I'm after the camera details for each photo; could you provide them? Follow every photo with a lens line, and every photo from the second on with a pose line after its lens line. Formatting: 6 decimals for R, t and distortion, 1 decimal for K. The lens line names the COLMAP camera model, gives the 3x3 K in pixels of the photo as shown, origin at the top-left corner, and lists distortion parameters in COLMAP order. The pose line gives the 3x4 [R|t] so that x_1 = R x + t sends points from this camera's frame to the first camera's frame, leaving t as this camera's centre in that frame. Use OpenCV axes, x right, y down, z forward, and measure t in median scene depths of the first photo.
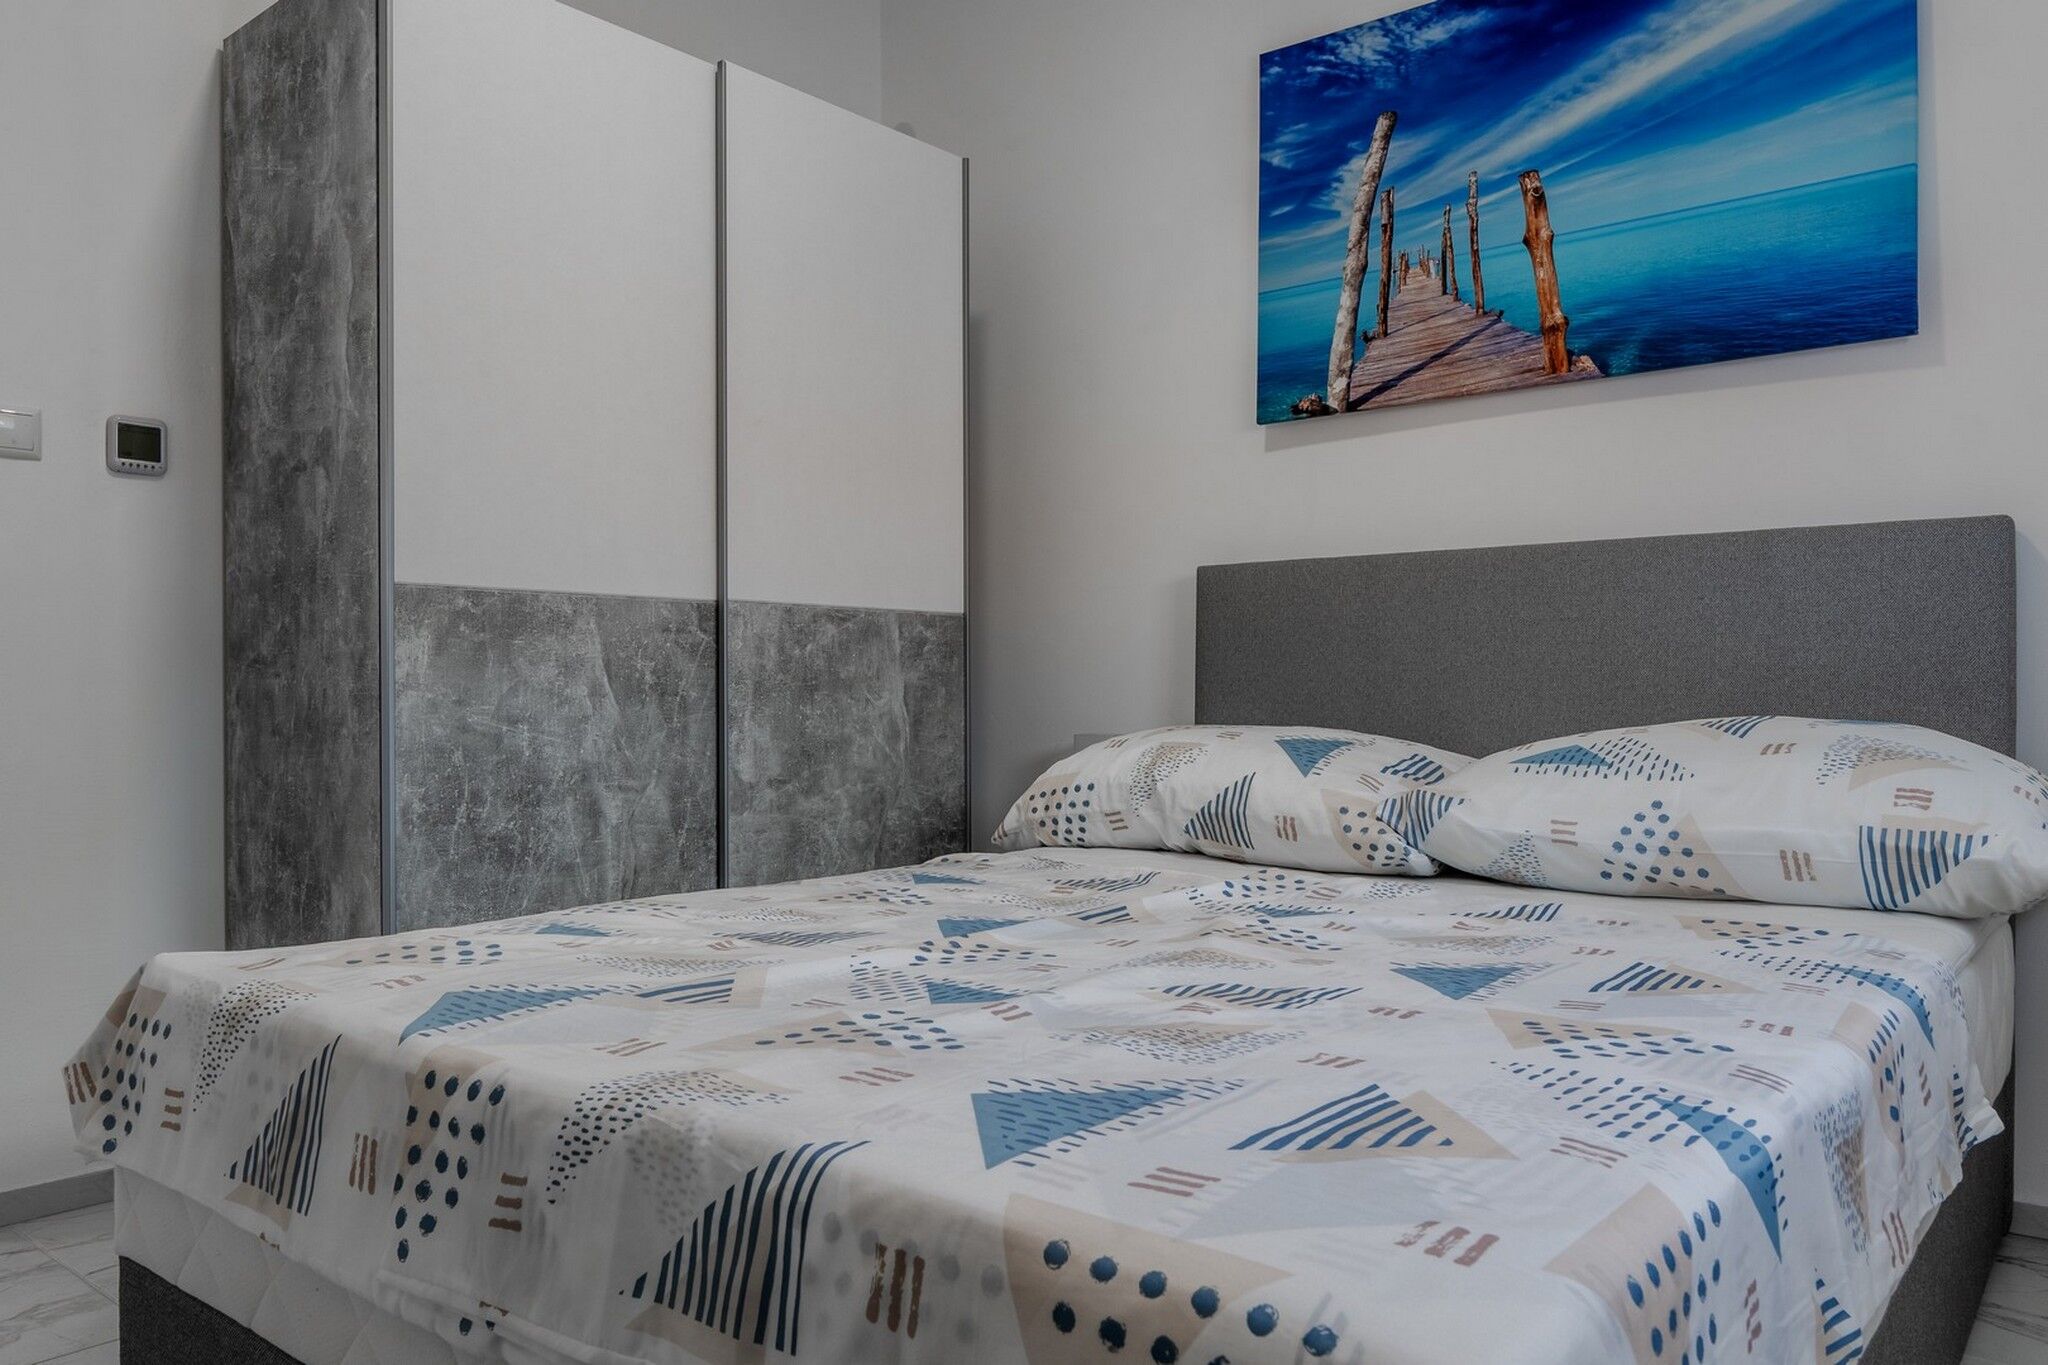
lens RADIAL K [[1482.7, 0, 1028.3], [0, 1482.7, 680.4], [0, 0, 1]] dist [-0.001233, -0.001887]
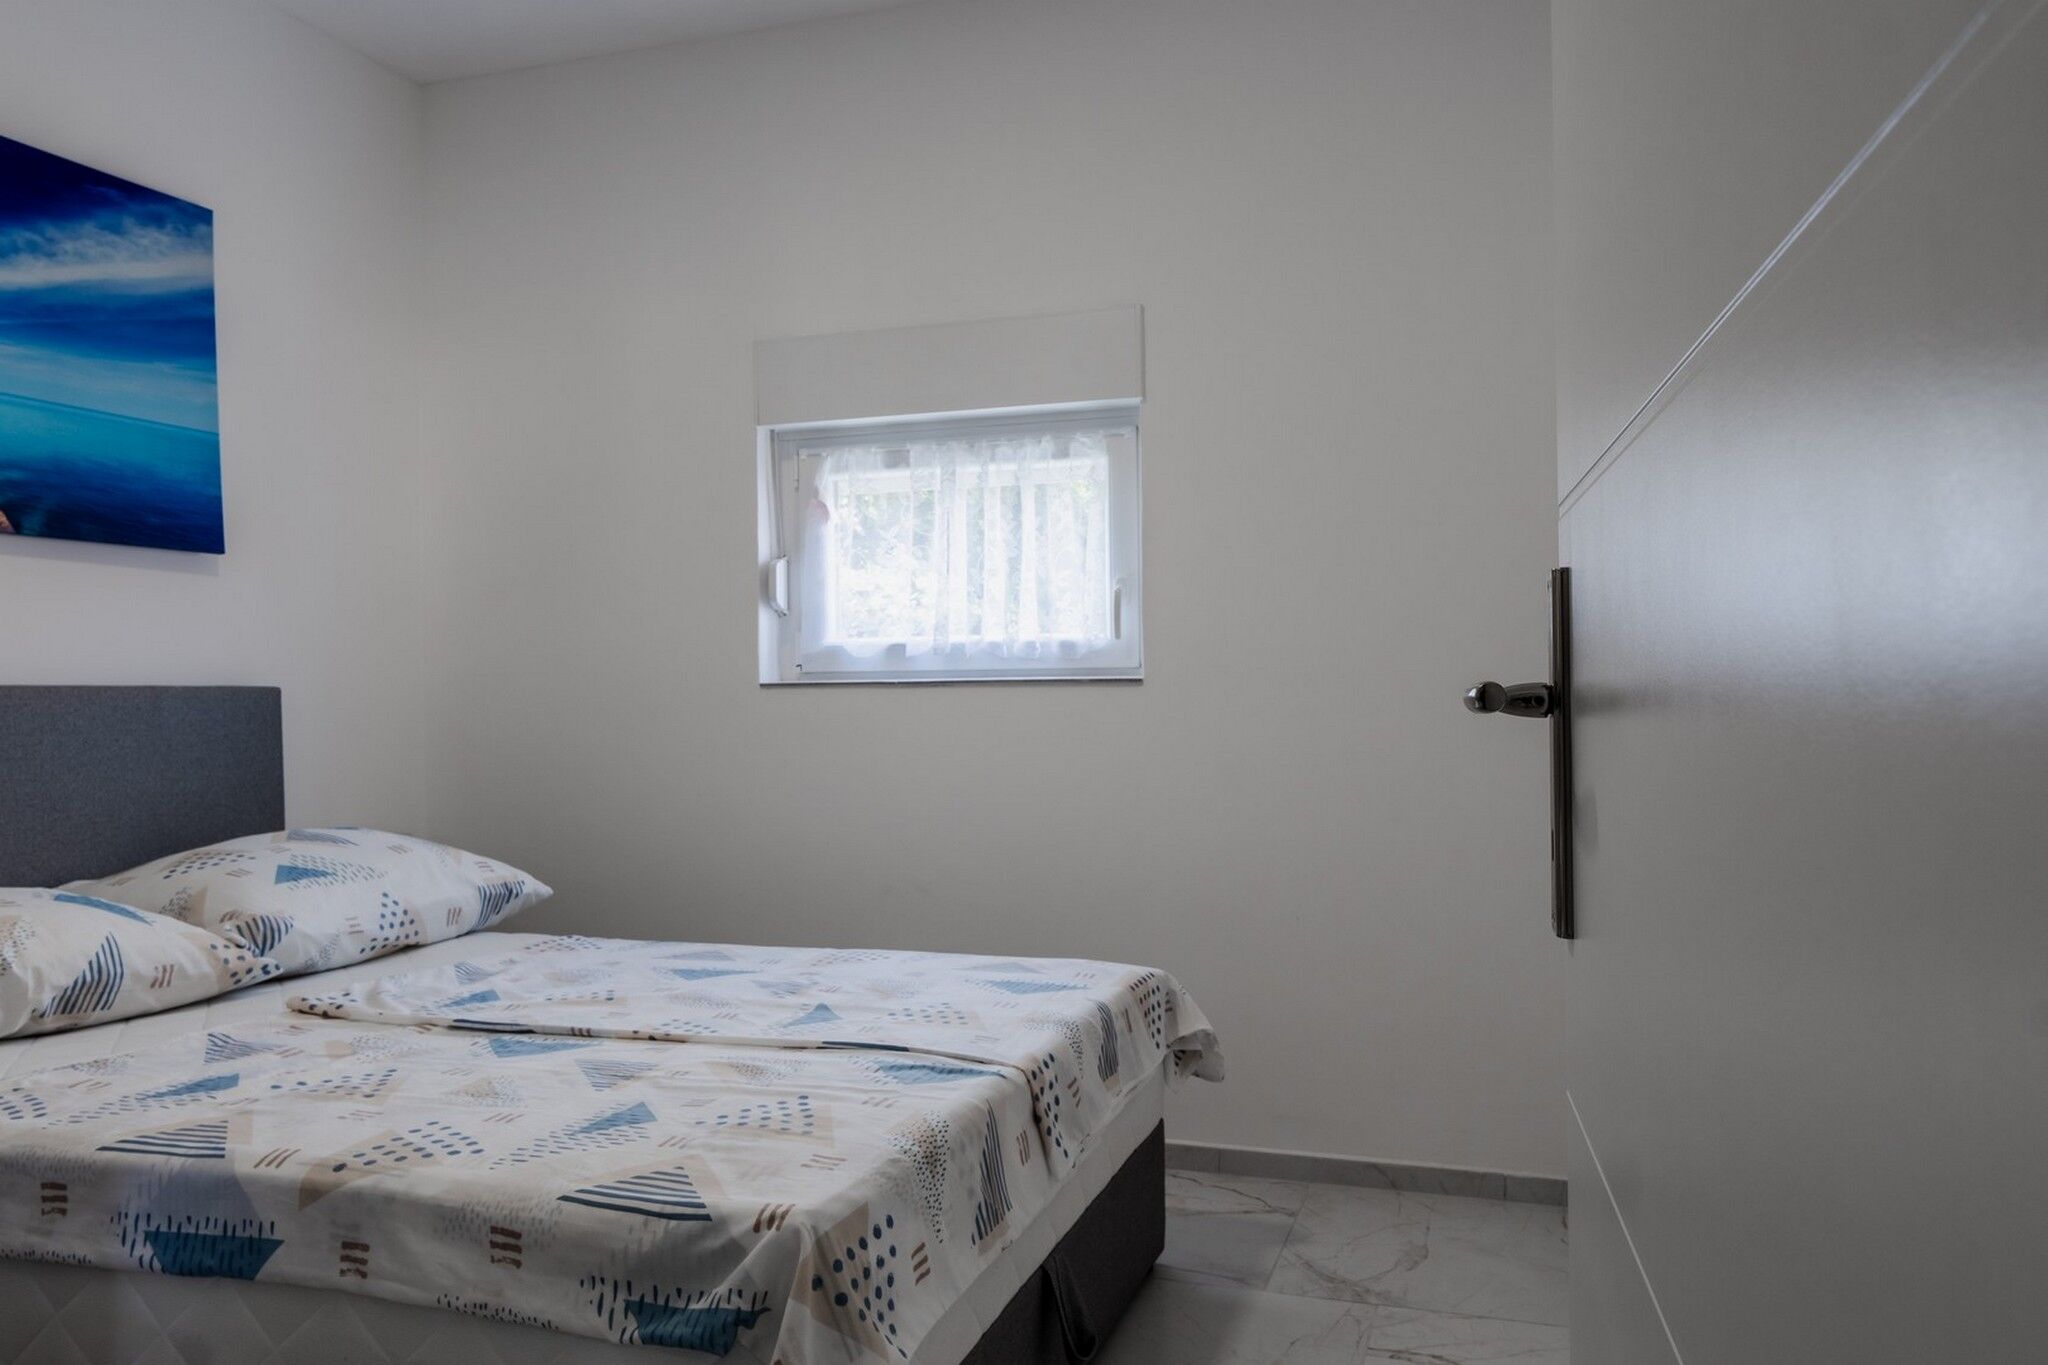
lens RADIAL K [[1442.5, 0, 999.8], [0, 1442.5, 667.7], [0, 0, 1]] dist [-0.001278, -0.004531]
pose [[-0.338992, 0.025626, 0.940440, -0.874935], [0.008431, 0.999672, -0.024201, -0.078401], [-0.940752, -0.000275, -0.339097, 0.703197]]
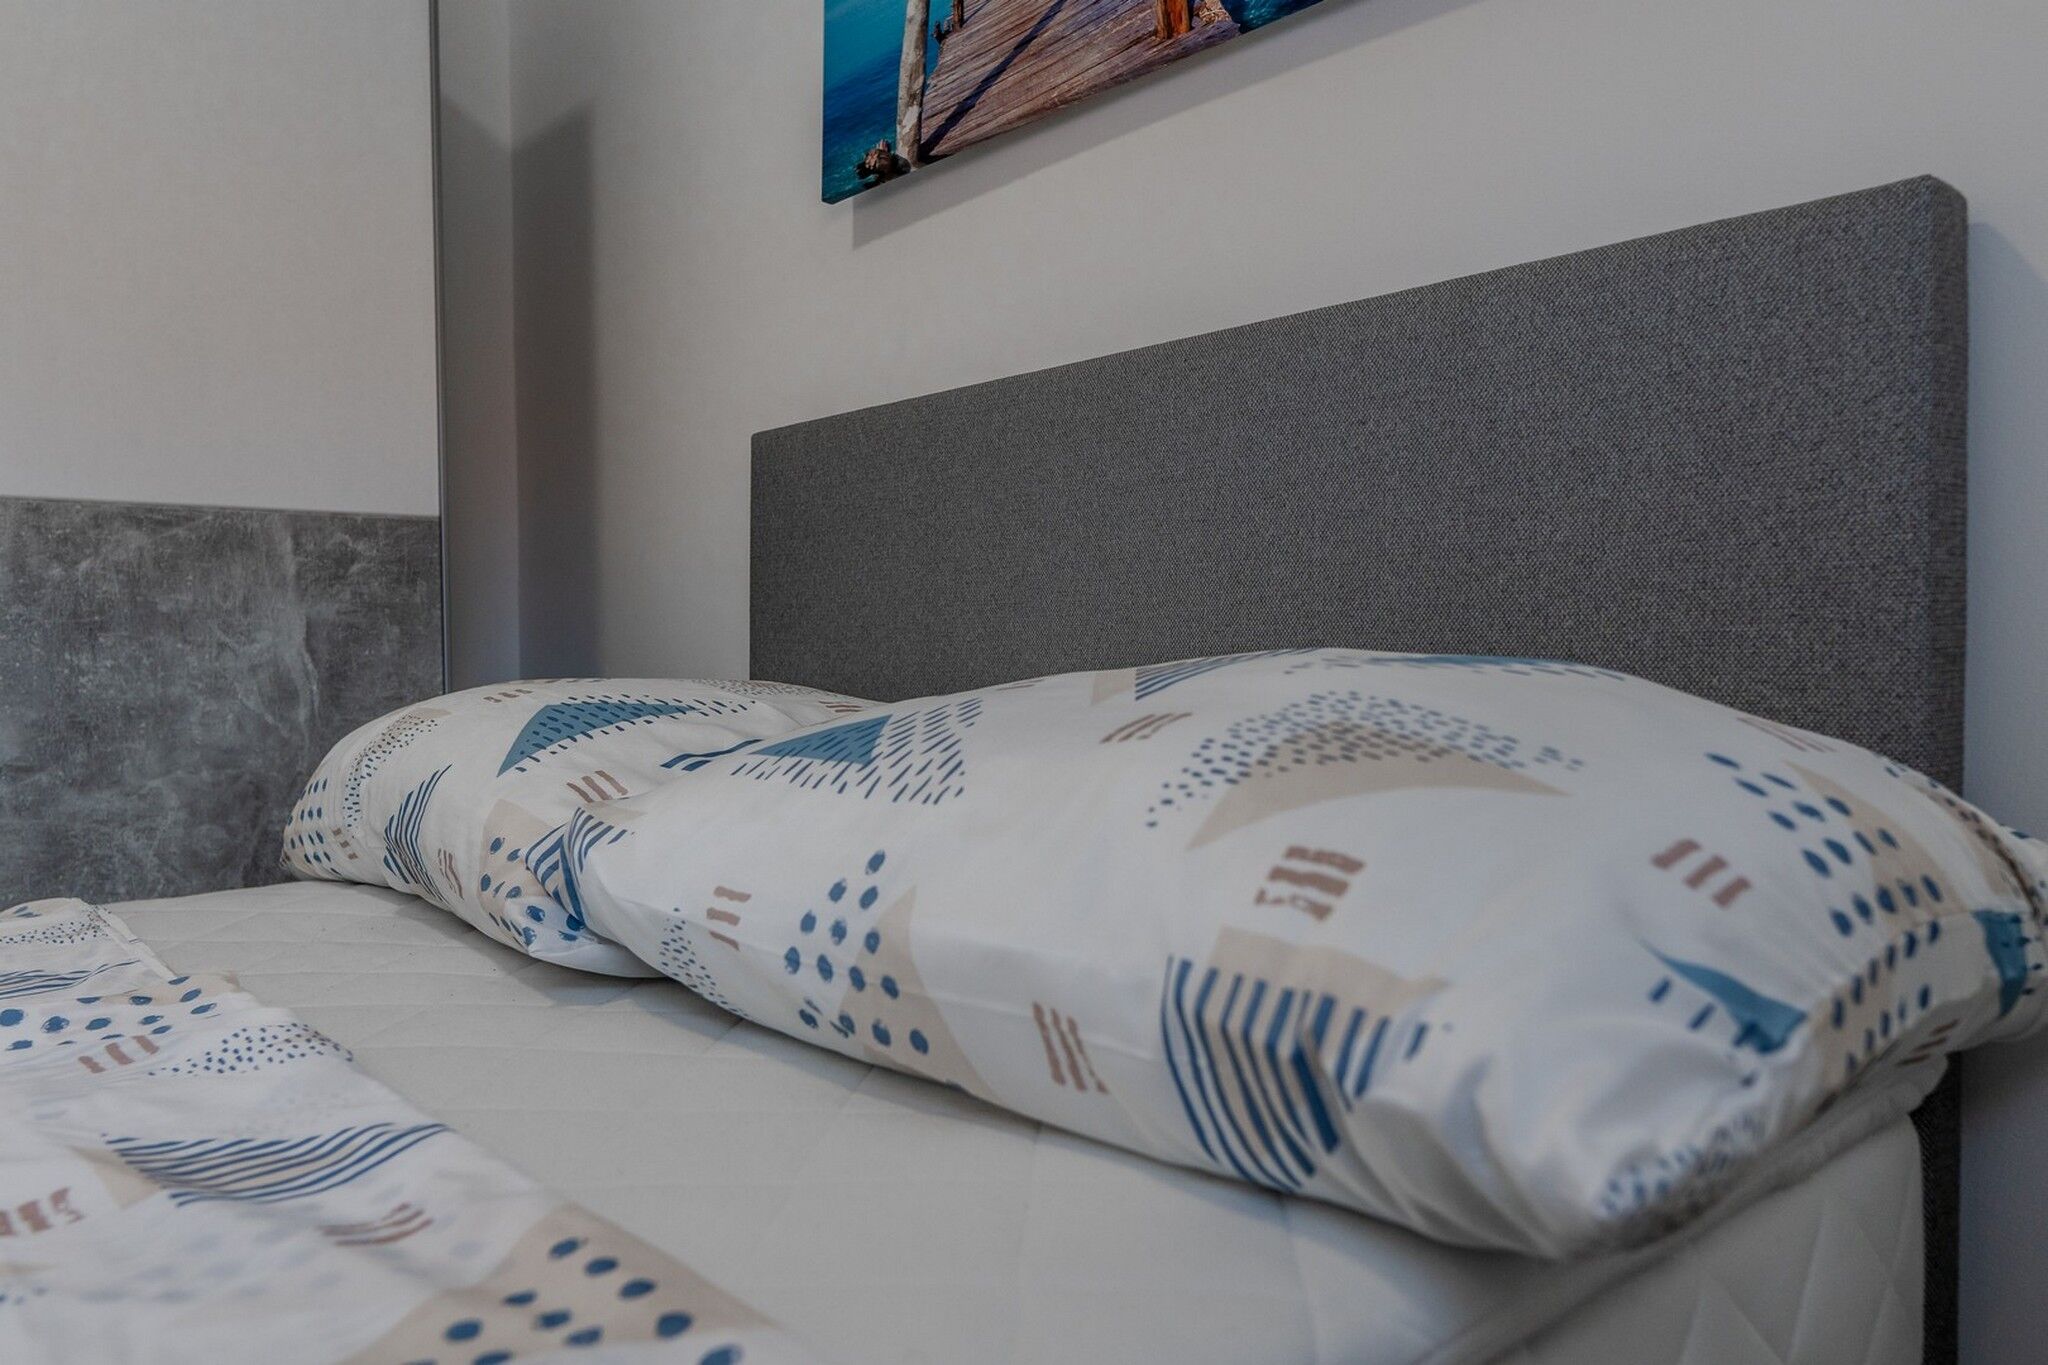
lens RADIAL K [[1485.4, 0, 1030.0], [0, 1485.4, 666.8], [0, 0, 1]] dist [-0.001438, -0.005677]
pose [[0.985196, -0.008882, -0.171199, 0.415188], [0.012406, 0.999732, 0.019525, 0.016740], [0.170980, -0.021360, 0.985043, 0.461636]]
